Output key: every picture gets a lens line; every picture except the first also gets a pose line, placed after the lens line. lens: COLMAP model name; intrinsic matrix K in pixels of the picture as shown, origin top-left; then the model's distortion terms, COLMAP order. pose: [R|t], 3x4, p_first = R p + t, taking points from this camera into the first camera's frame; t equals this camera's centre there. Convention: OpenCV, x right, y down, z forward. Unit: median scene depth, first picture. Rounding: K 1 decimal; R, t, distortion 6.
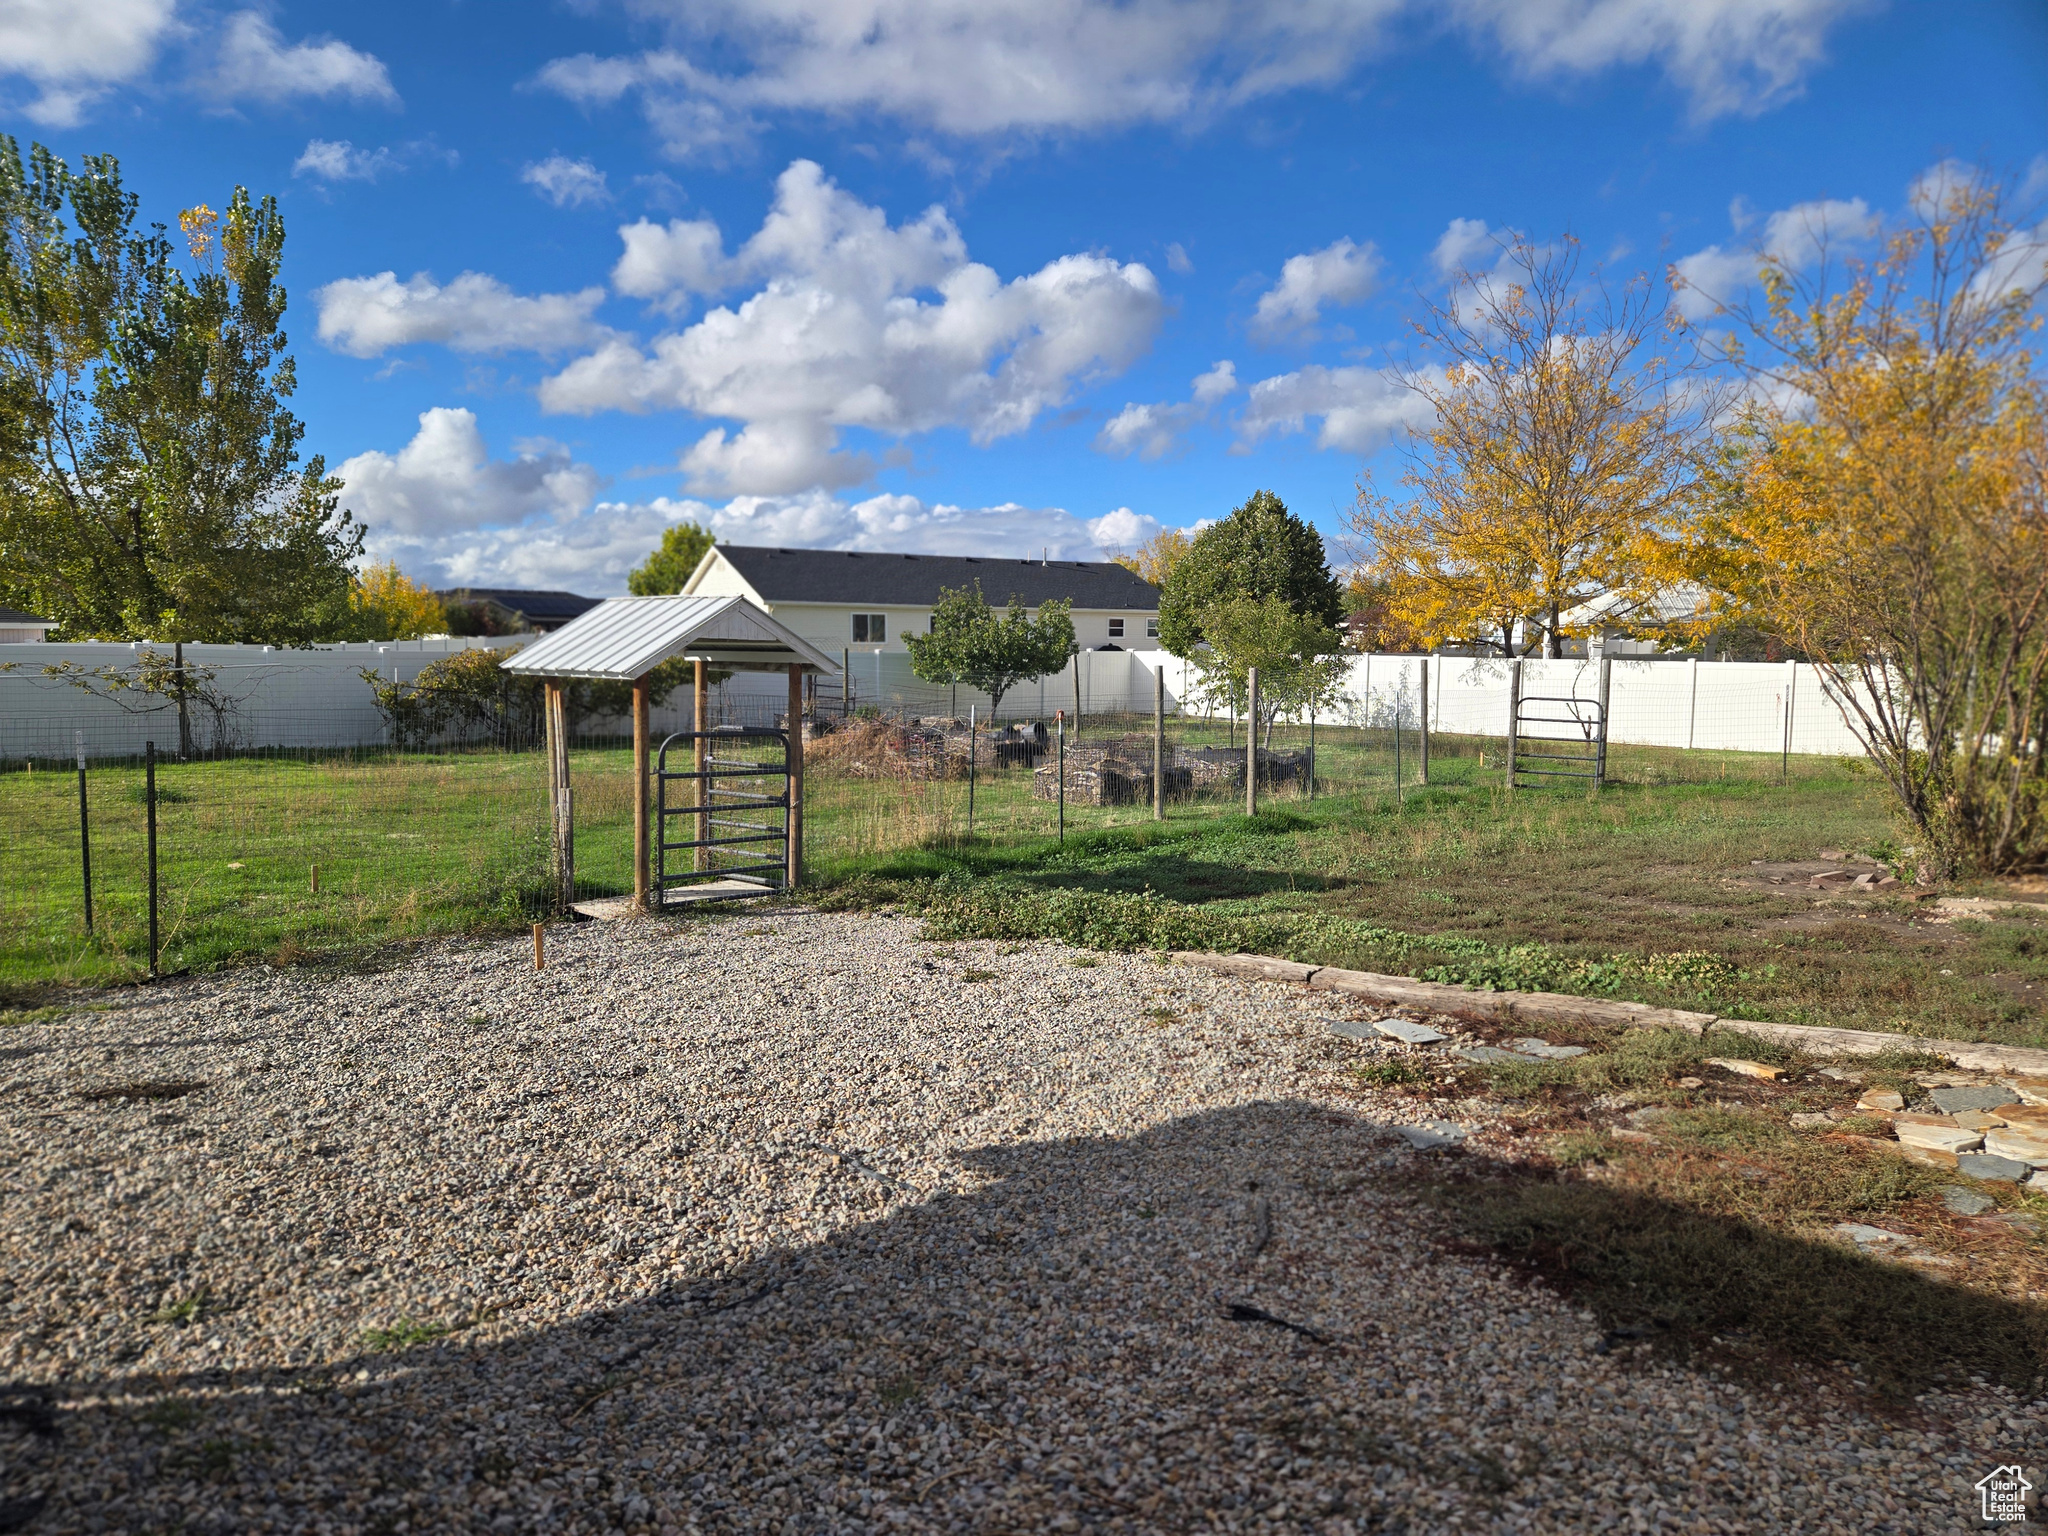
lens RADIAL K [[1302.2, 0, 1033.9], [0, 1302.2, 740.3], [0, 0, 1]] dist [0.075366, -0.067293]
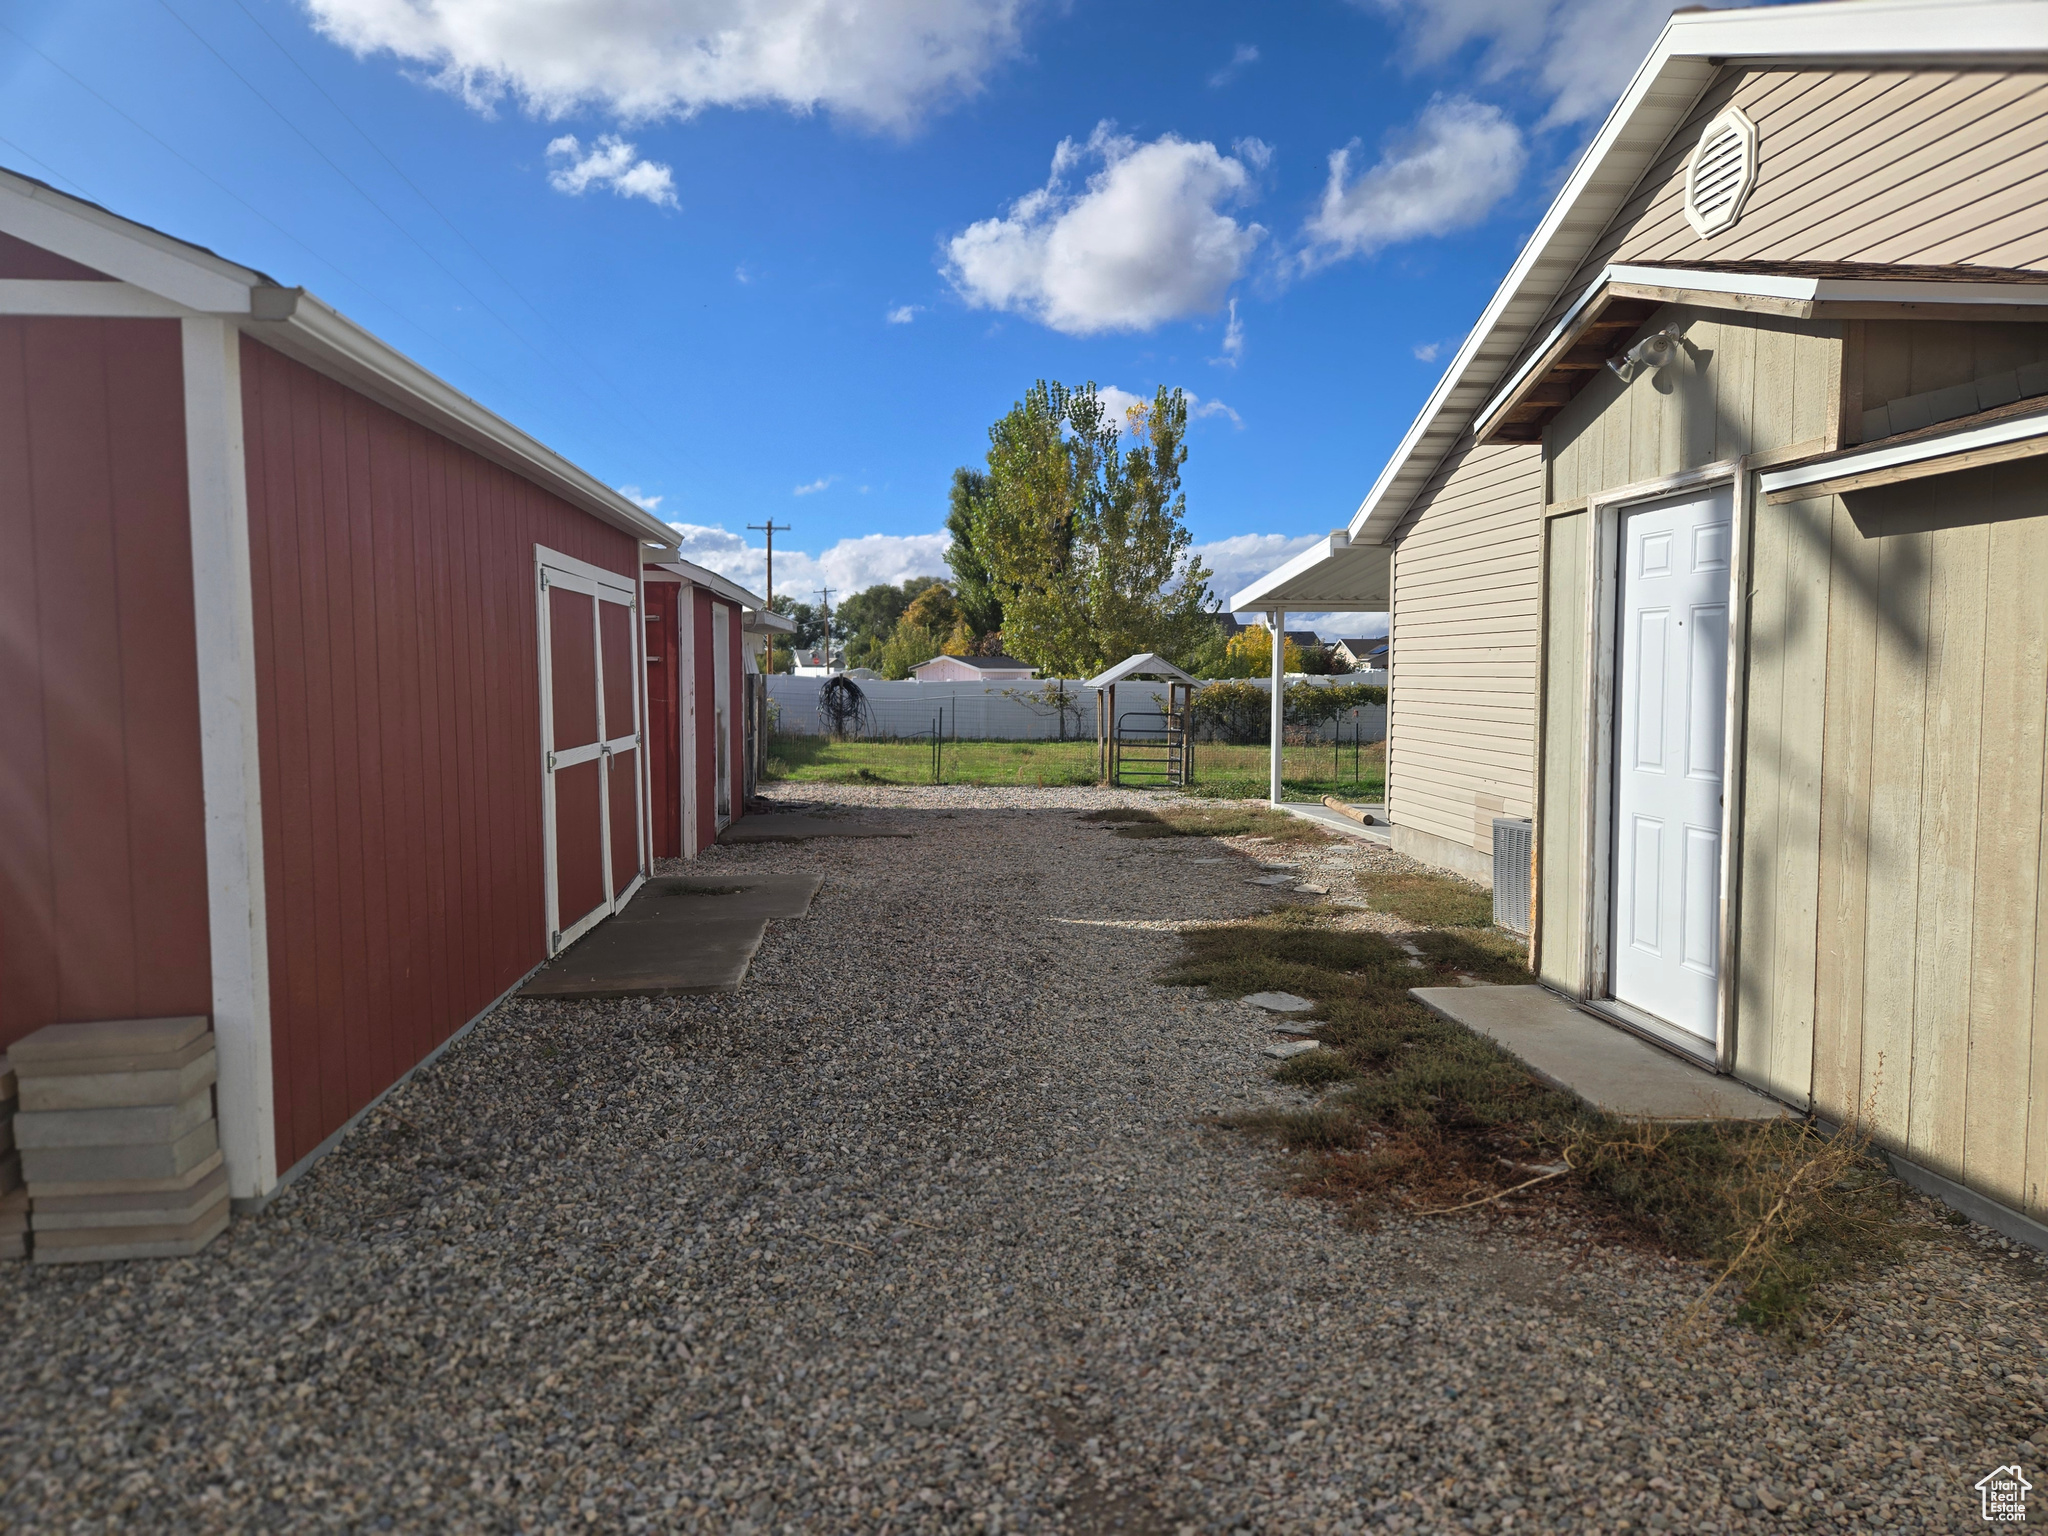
lens RADIAL K [[1302.2, 0, 1033.9], [0, 1302.2, 740.3], [0, 0, 1]] dist [0.075366, -0.067293]
pose [[0.758090, 0.032834, -0.651323, 0.302807], [-0.051187, 0.998646, -0.009234, 0.018433], [0.650138, 0.040339, 0.758745, -0.243473]]
